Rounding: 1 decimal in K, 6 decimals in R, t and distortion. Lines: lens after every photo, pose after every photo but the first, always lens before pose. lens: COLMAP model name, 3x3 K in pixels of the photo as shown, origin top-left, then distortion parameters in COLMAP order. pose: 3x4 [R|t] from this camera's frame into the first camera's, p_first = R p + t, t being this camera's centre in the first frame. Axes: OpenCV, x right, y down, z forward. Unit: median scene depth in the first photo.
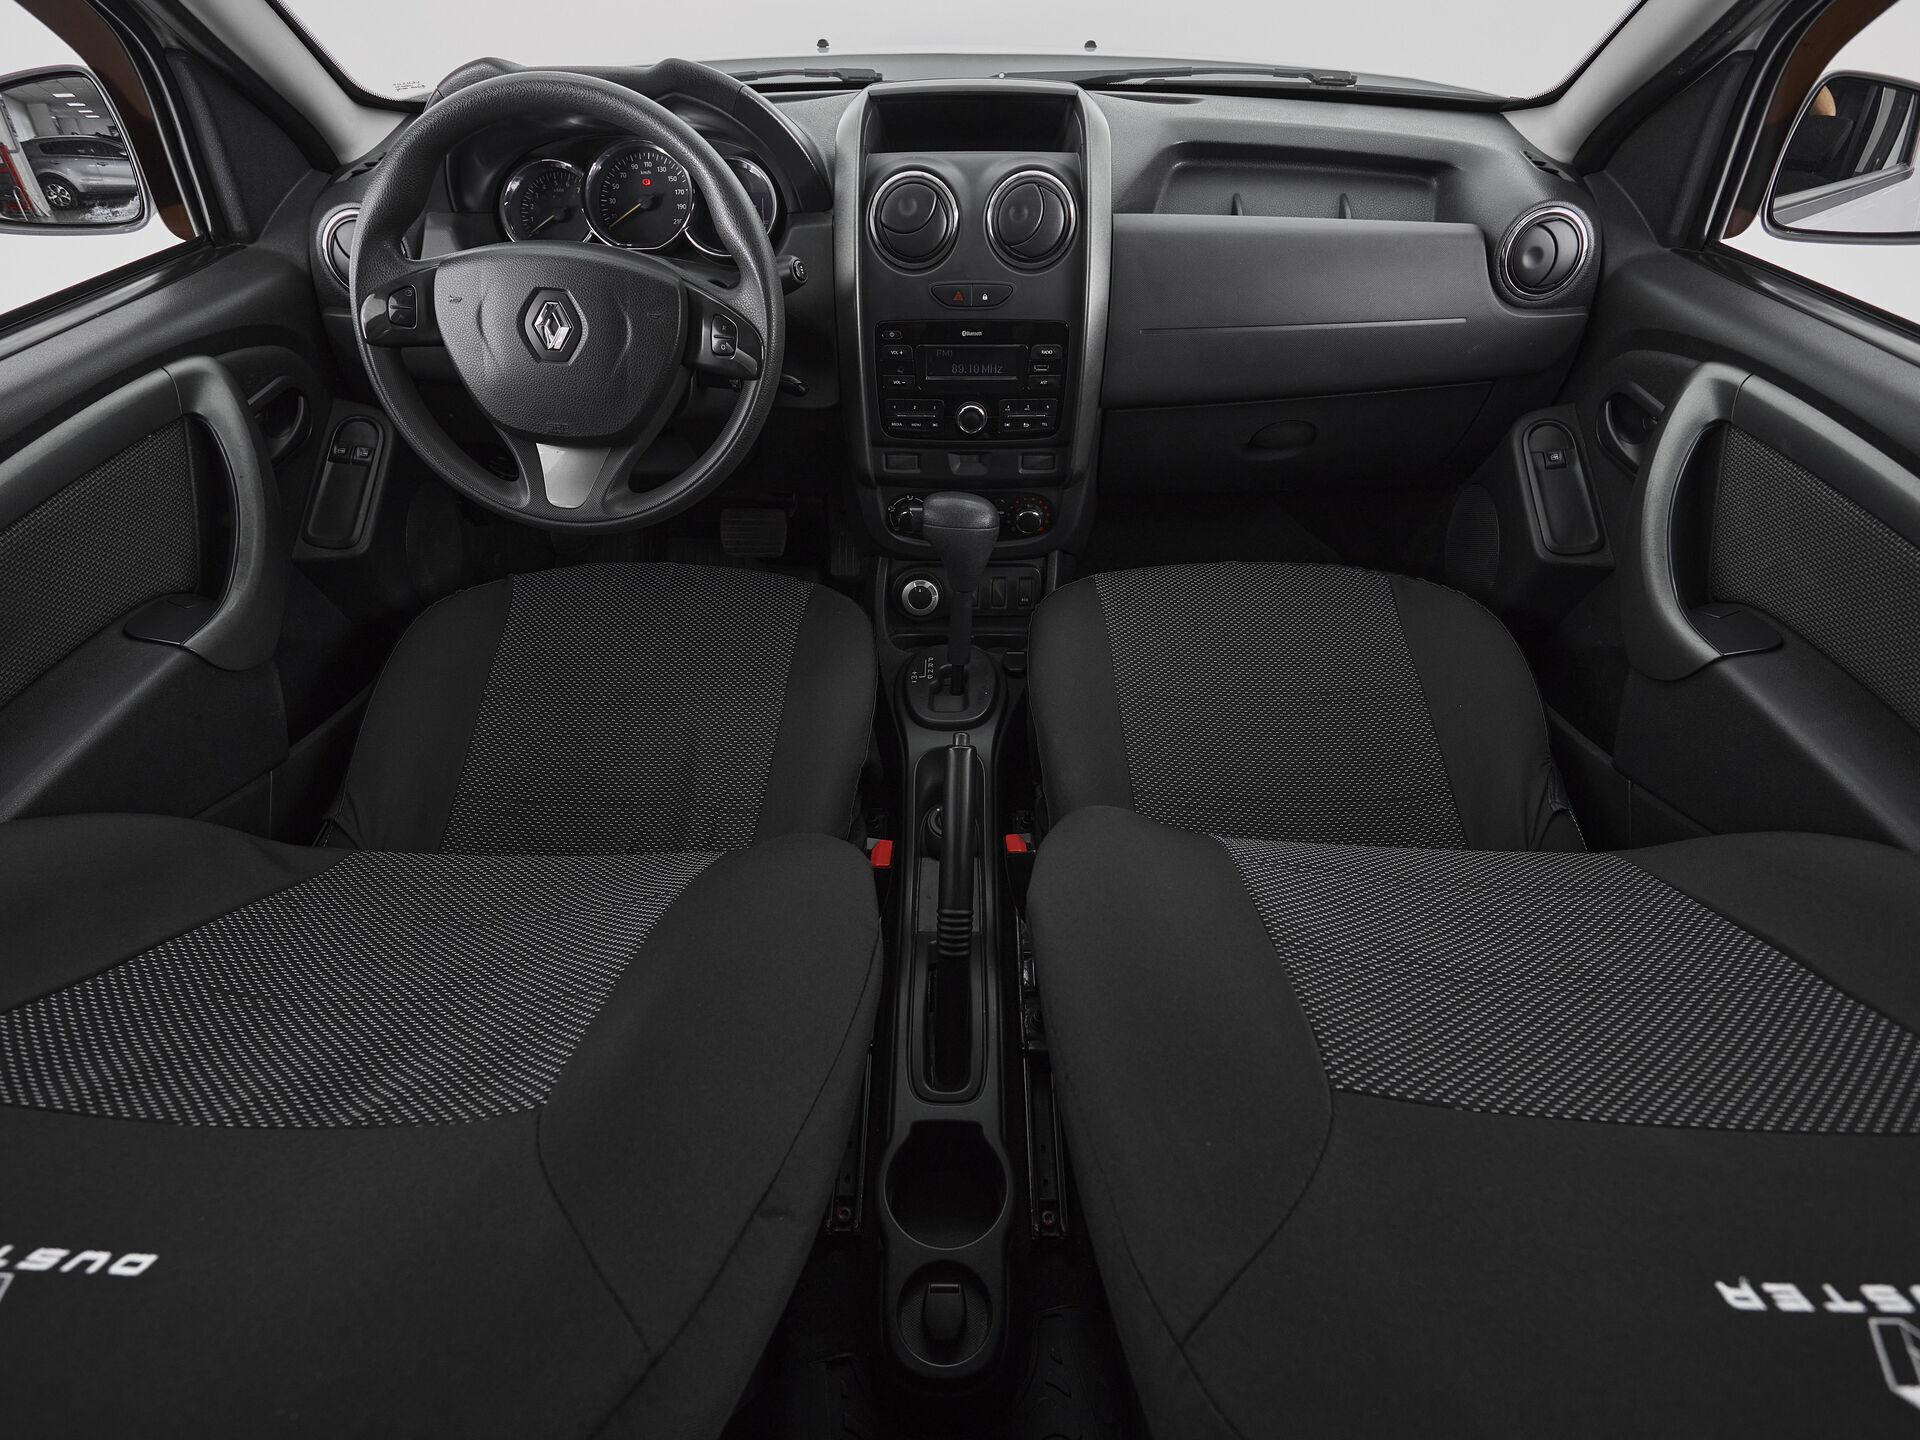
lens RADIAL K [[1052.5, 0, 946.8], [0, 1052.5, 724.9], [0, 0, 1]] dist [-0.008534, 0.002750]
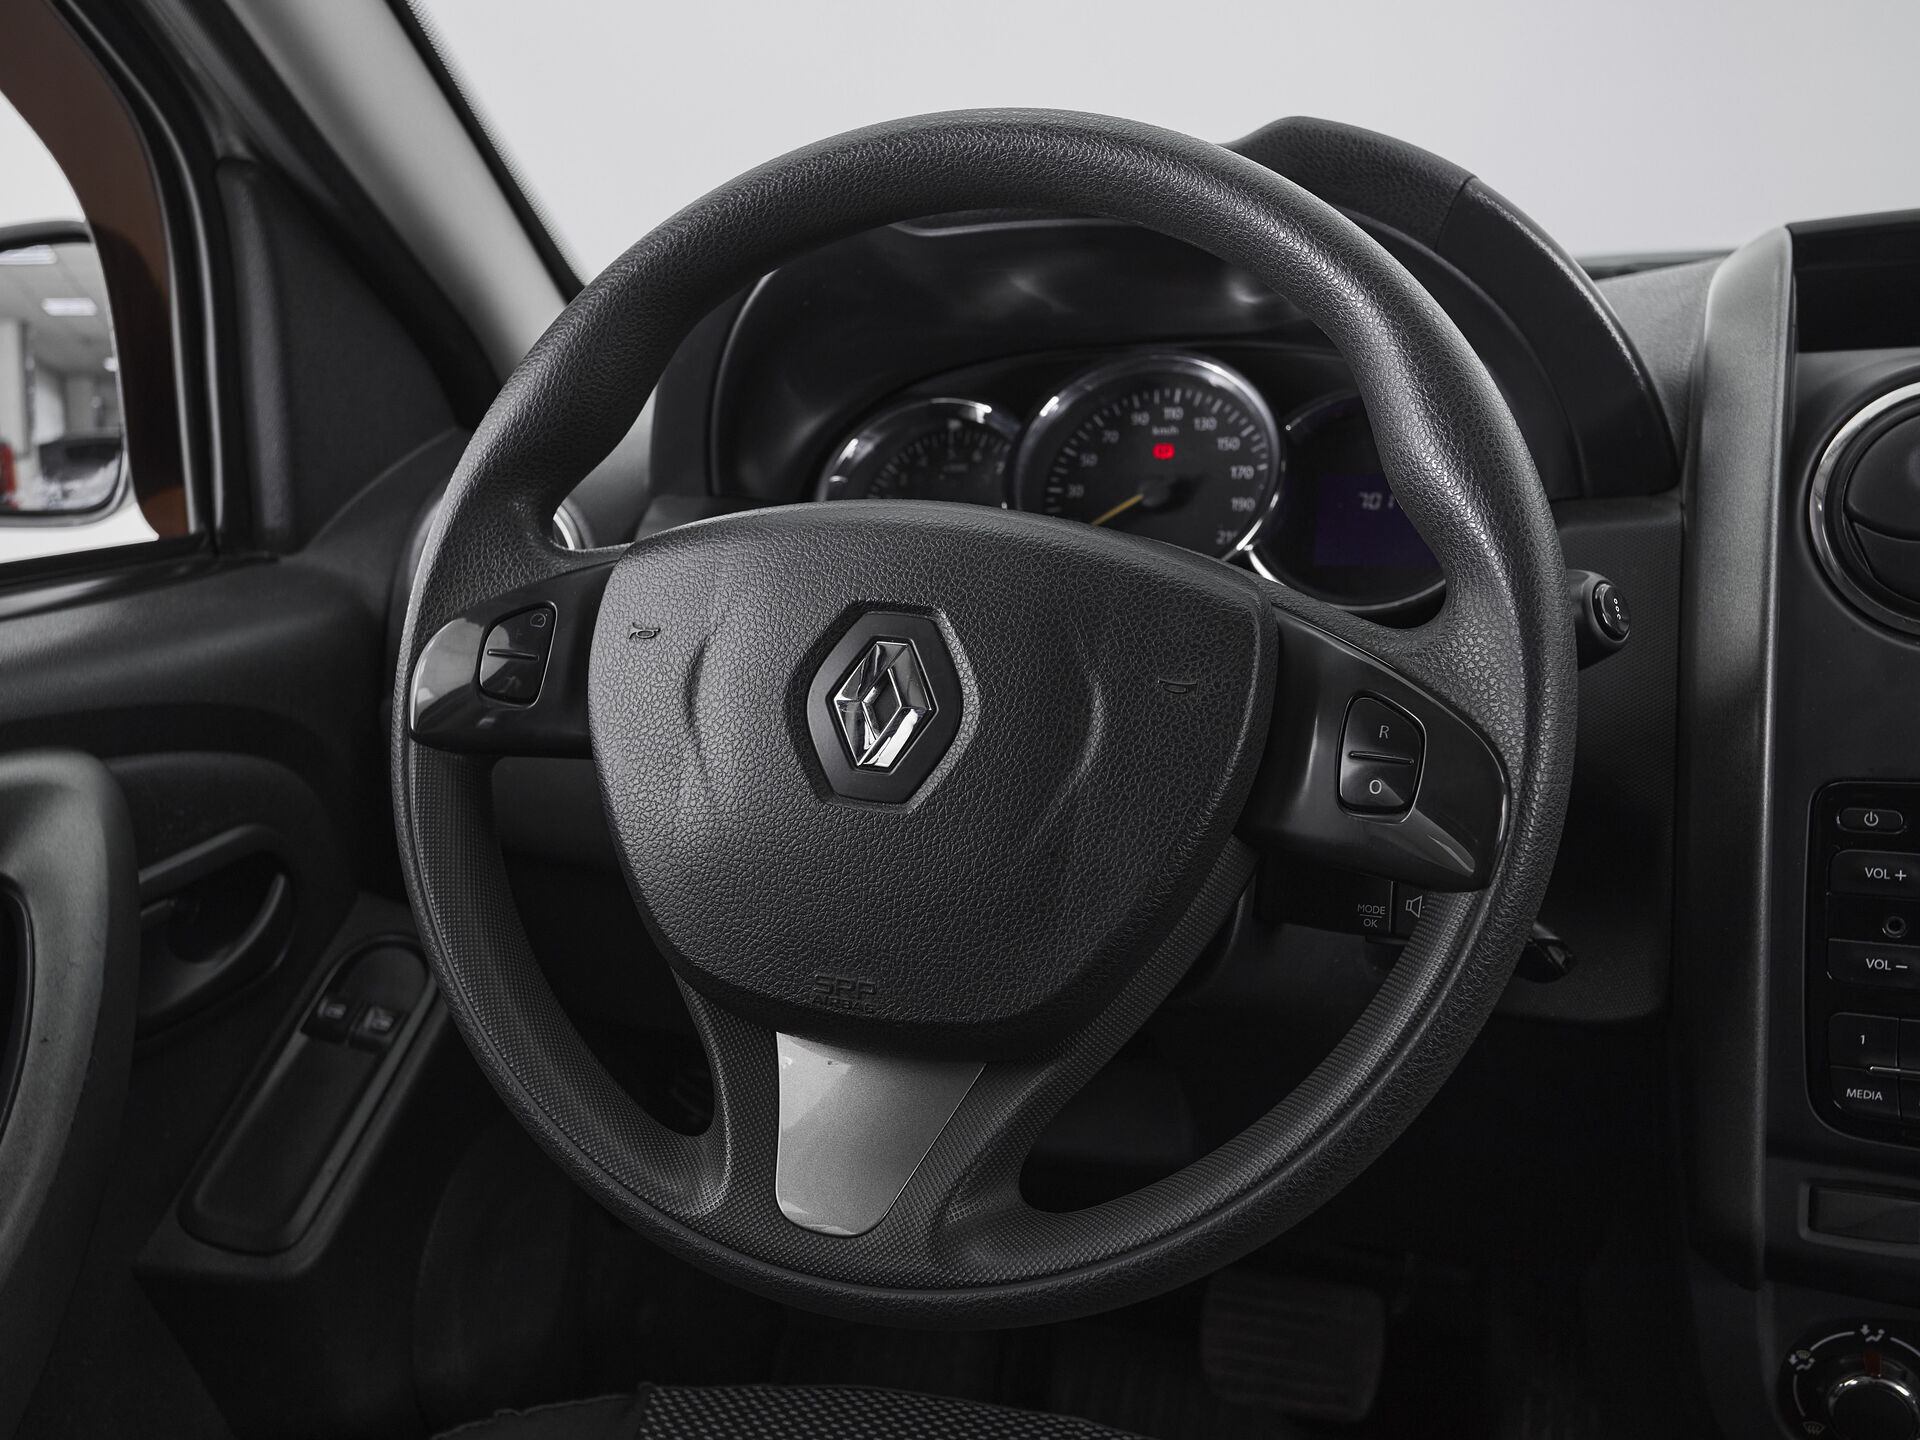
lens RADIAL K [[2088.4, 0, 860.7], [0, 2088.4, 697.4], [0, 0, 1]] dist [0.027519, 0.000000]
pose [[0.937080, 0.039871, -0.346830, -0.118121], [-0.189840, 0.891934, -0.410384, -0.080970], [0.292987, 0.450405, 0.843383, 0.344902]]
